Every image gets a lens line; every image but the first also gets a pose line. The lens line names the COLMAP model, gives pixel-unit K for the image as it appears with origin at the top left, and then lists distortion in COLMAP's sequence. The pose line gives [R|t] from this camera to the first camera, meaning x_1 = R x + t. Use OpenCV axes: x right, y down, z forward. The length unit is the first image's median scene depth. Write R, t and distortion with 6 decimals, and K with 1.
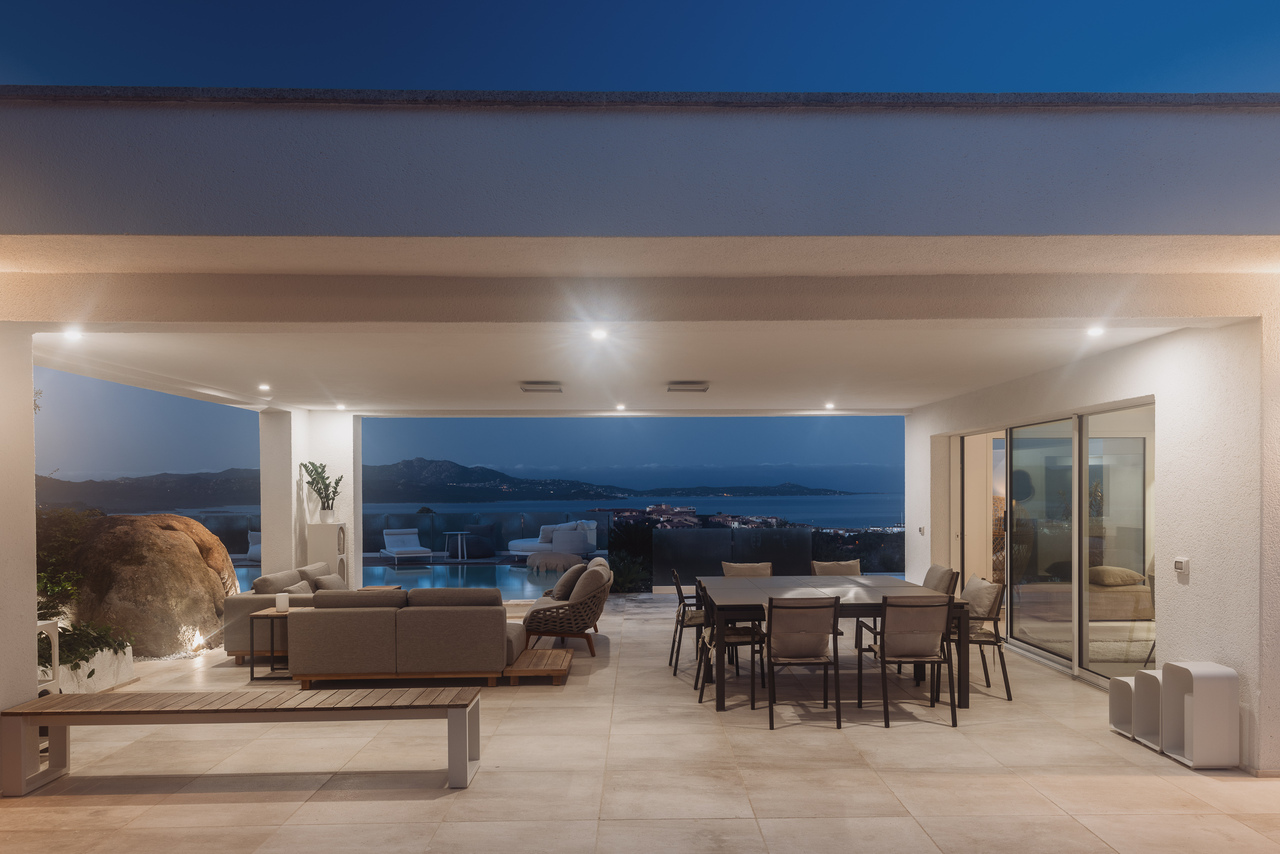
lens RADIAL K [[885.7, 0, 650.1], [0, 885.7, 495.8], [0, 0, 1]] dist [0.026336, -0.000563]
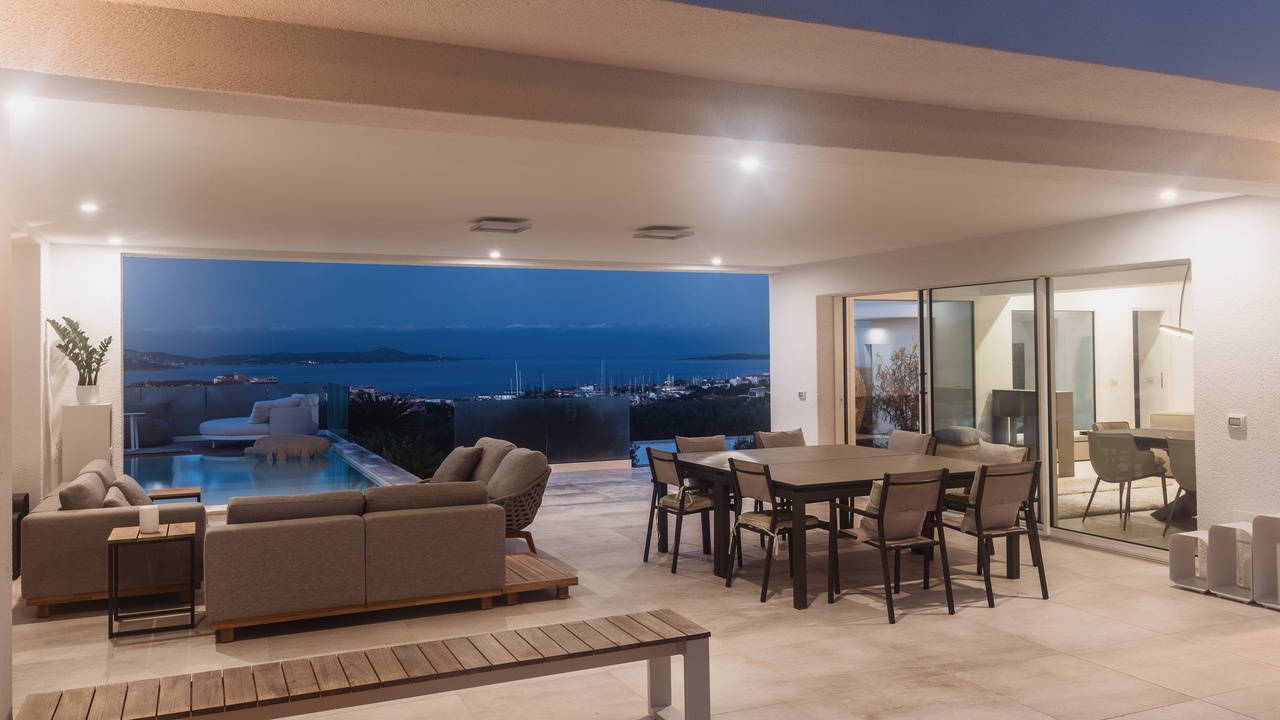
lens RADIAL K [[969.4, 0, 639.6], [0, 969.4, 353.4], [0, 0, 1]] dist [0.014838, 0.001264]
pose [[0.922852, -0.005169, 0.385120, -0.320146], [0.008896, 0.999929, -0.007897, 0.000643], [-0.385052, 0.010714, 0.922833, 0.141792]]
